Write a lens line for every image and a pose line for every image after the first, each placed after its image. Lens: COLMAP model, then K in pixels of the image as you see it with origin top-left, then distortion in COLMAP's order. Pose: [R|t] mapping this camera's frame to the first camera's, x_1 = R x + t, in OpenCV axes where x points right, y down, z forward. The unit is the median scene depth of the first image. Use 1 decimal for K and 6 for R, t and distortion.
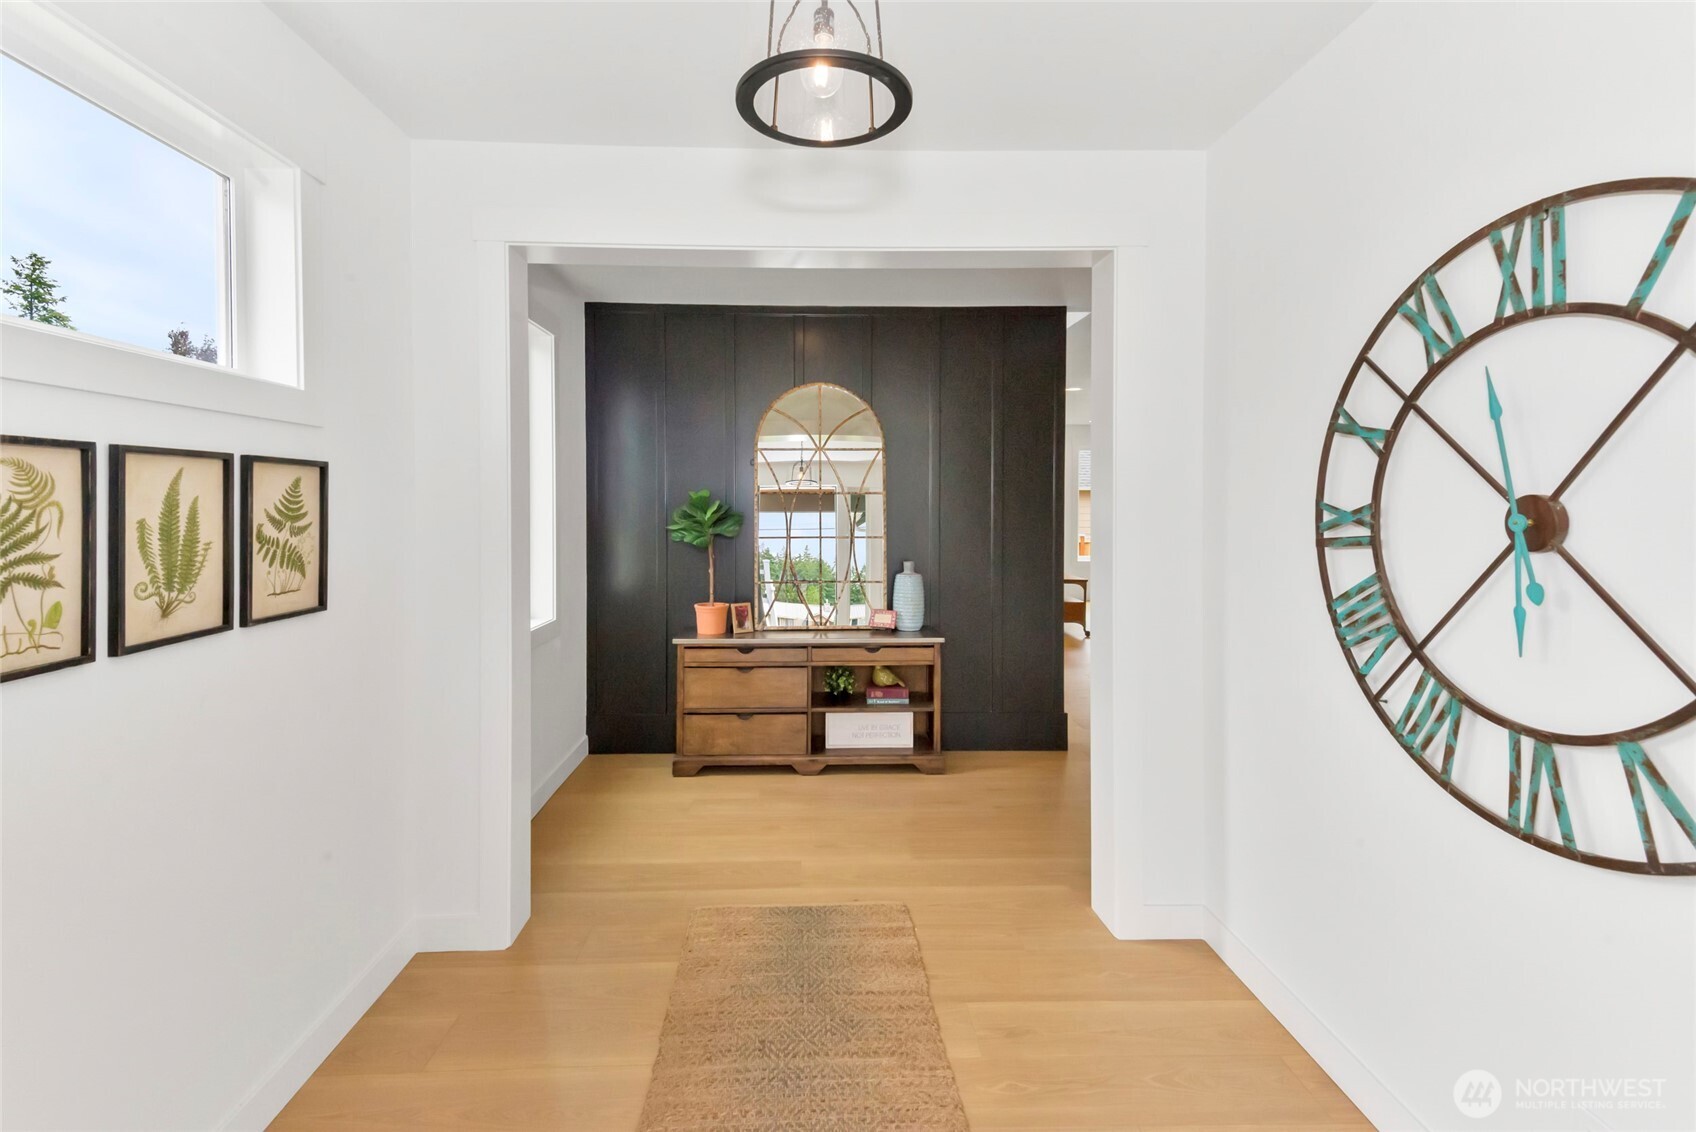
lens RADIAL K [[772.4, 0, 843.7], [0, 772.4, 506.2], [0, 0, 1]] dist [0.035630, 0.000545]
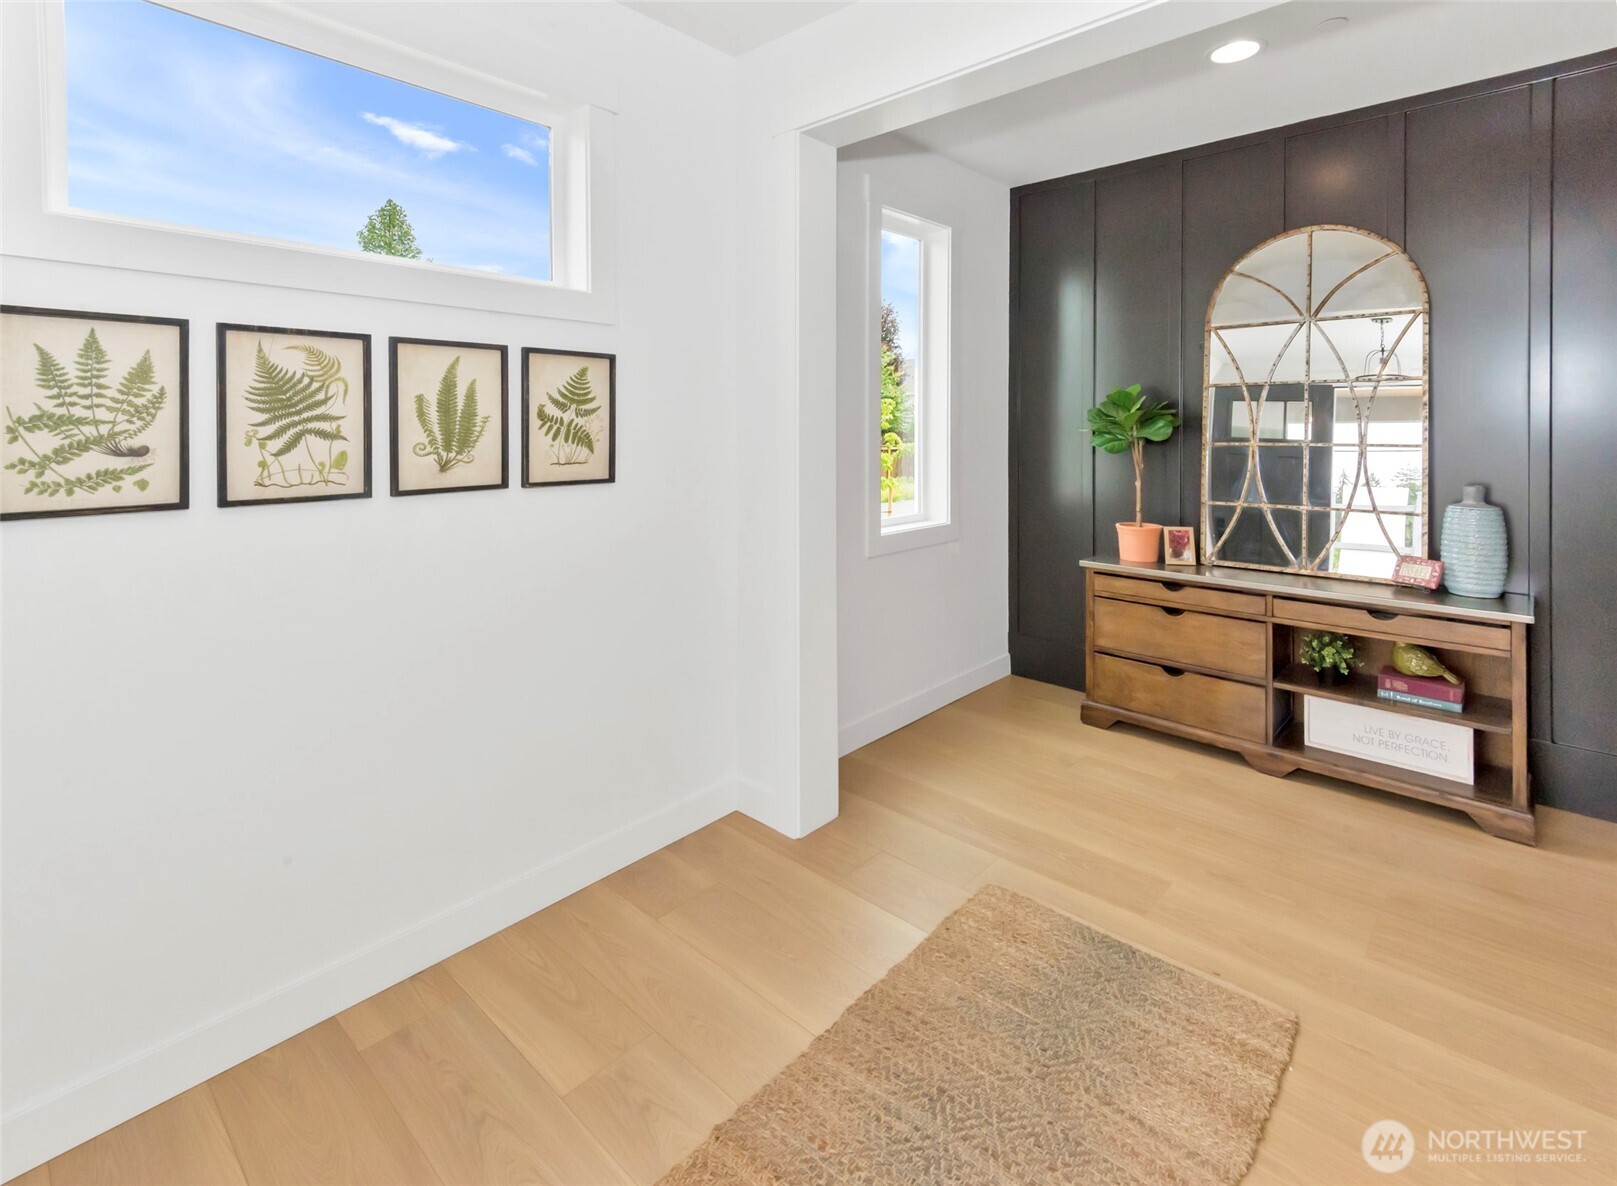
lens RADIAL K [[766.7, 0, 806.8], [0, 766.7, 432.9], [0, 0, 1]] dist [0.049949, -0.015934]
pose [[0.711608, -0.000126, -0.702576, 0.330320], [0.004090, 0.999984, 0.003963, 0.054663], [0.702564, -0.005694, 0.711597, 0.382420]]
